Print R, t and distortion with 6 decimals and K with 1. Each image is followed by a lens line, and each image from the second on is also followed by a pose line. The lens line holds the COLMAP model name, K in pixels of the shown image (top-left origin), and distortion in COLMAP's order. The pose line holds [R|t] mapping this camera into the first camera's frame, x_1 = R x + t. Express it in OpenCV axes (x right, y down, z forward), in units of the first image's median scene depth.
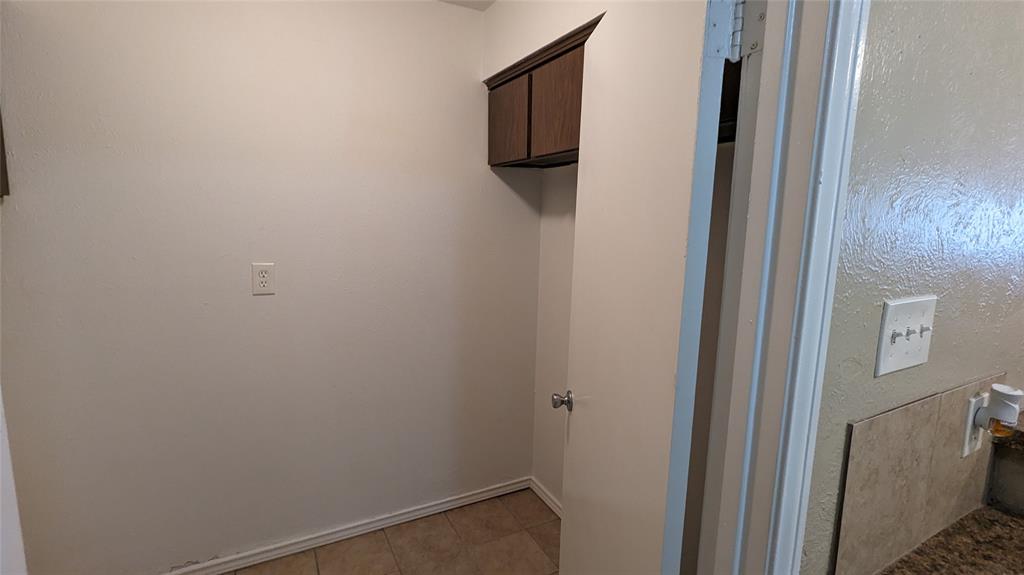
lens RADIAL K [[483.5, 0, 507.5], [0, 483.5, 282.3], [0, 0, 1]] dist [-0.001235, 0.000616]
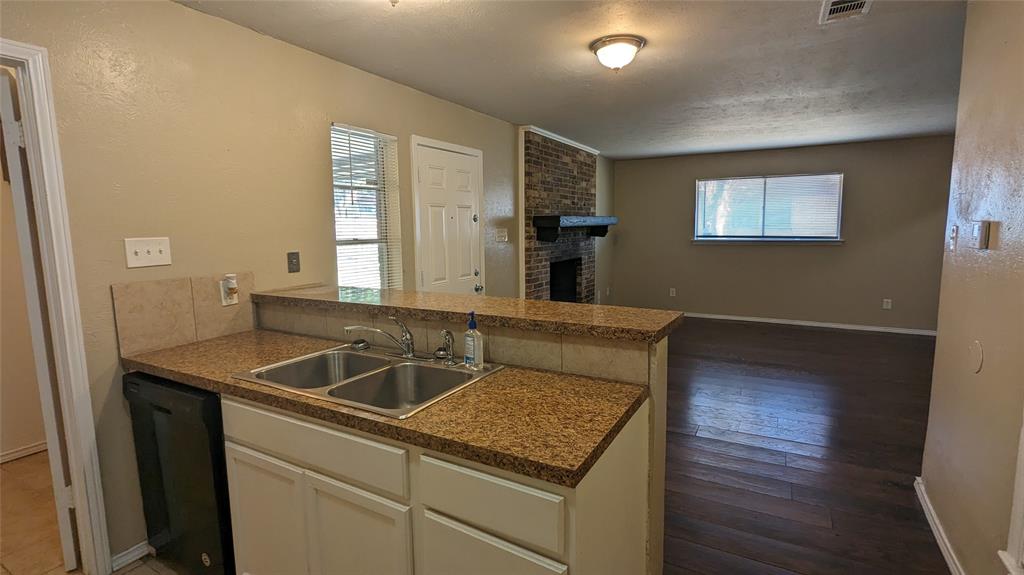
lens RADIAL K [[483.5, 0, 514.3], [0, 483.5, 282.1], [0, 0, 1]] dist [-0.001235, 0.000616]
pose [[0.835783, -0.100082, 0.539861, 0.820944], [0.111956, 0.993654, 0.010884, 0.358242], [-0.537524, 0.051344, 0.841684, -1.740244]]
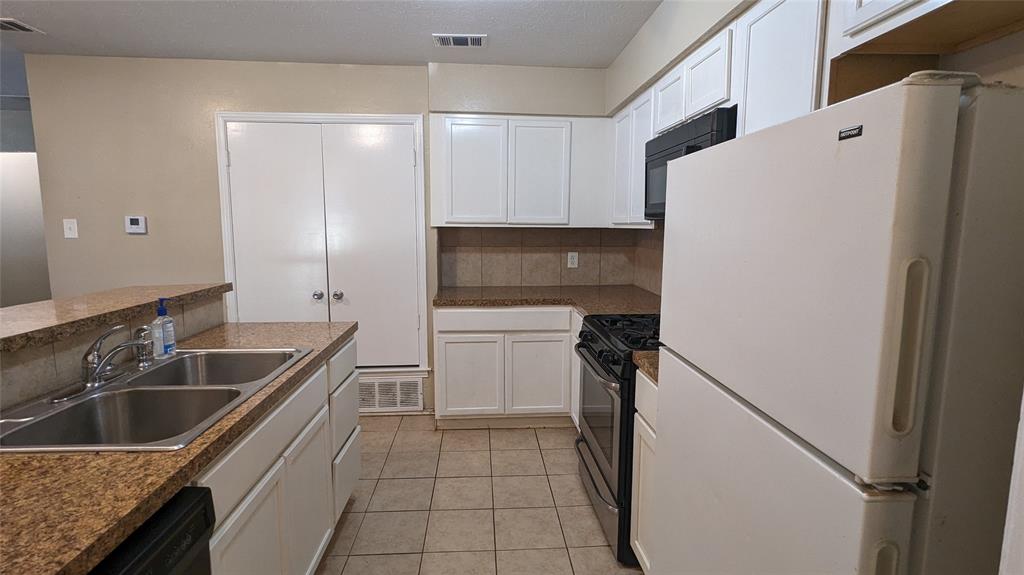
lens RADIAL K [[483.5, 0, 509.0], [0, 483.5, 284.5], [0, 0, 1]] dist [-0.001235, 0.000616]
pose [[-0.914184, -0.078821, 0.397561, -0.108595], [0.031261, 0.964272, 0.263063, 0.029873], [-0.404092, 0.252916, -0.879058, 0.718476]]
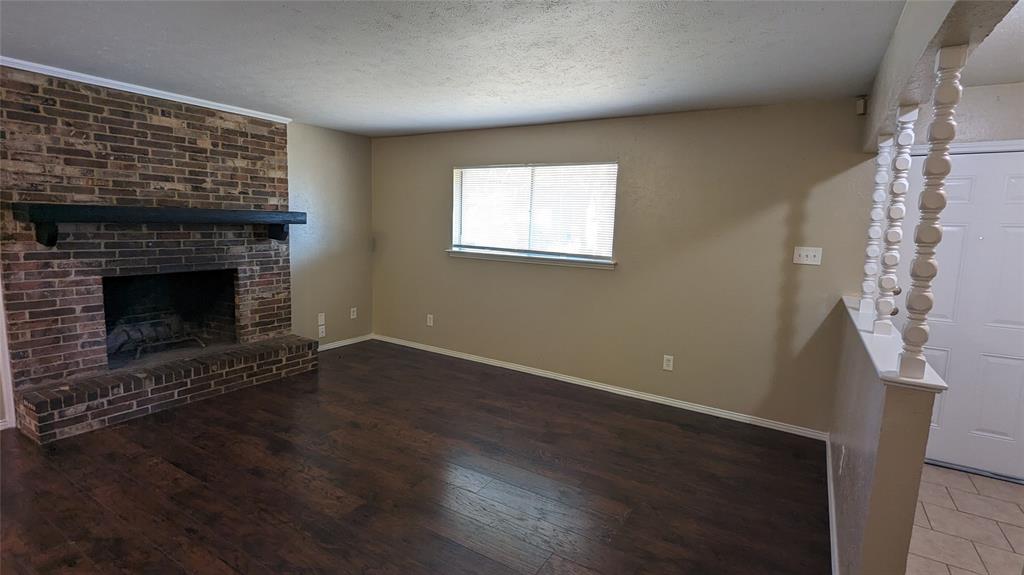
lens RADIAL K [[483.5, 0, 513.3], [0, 483.5, 286.8], [0, 0, 1]] dist [-0.001235, 0.000616]
pose [[0.862785, -0.065116, 0.501360, 4.971403], [0.061043, 0.997833, 0.024548, 0.414354], [-0.501873, 0.009425, 0.864890, -1.971491]]
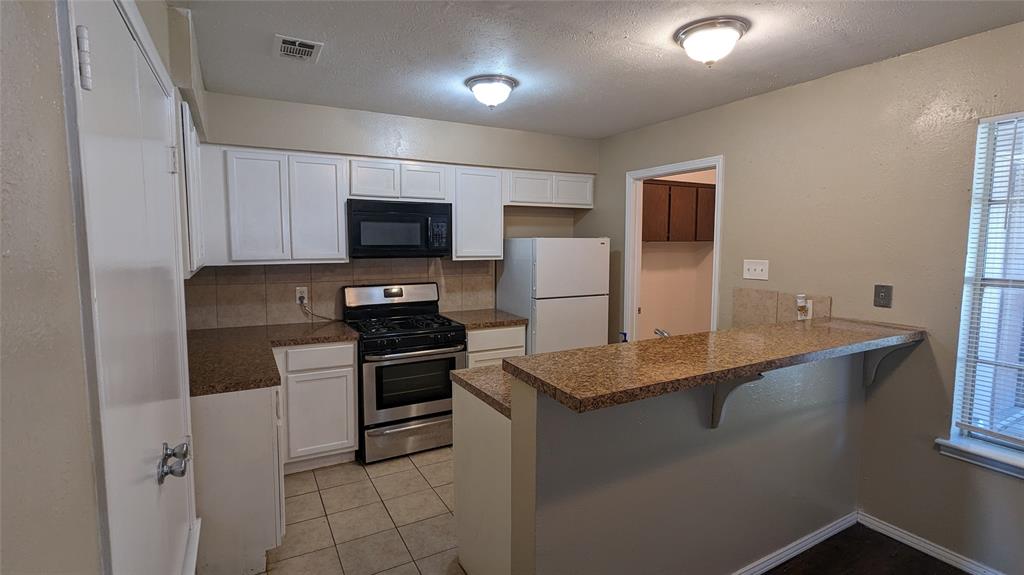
lens RADIAL K [[483.5, 0, 512.2], [0, 483.5, 282.7], [0, 0, 1]] dist [-0.001235, 0.000616]
pose [[0.023584, 0.062090, -0.997792, 3.616388], [-0.146113, 0.987566, 0.058000, 0.209497], [0.988987, 0.144423, 0.032362, -0.802117]]
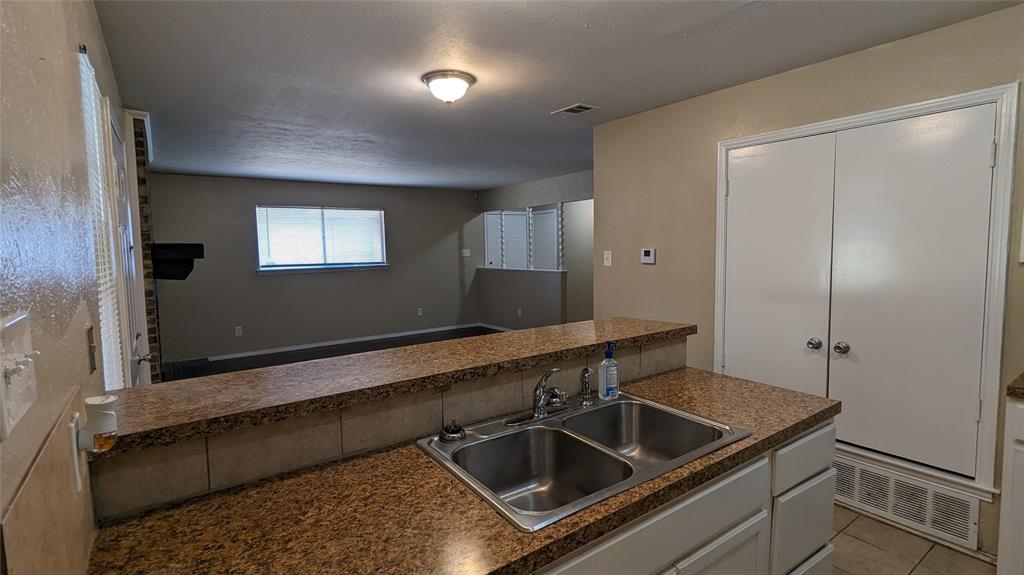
lens RADIAL K [[483.5, 0, 513.2], [0, 483.5, 282.5], [0, 0, 1]] dist [-0.001235, 0.000616]
pose [[-0.137826, -0.101388, 0.985254, 0.018009], [0.156134, 0.980086, 0.122698, 0.008340], [-0.978073, 0.170742, -0.119251, 0.264812]]
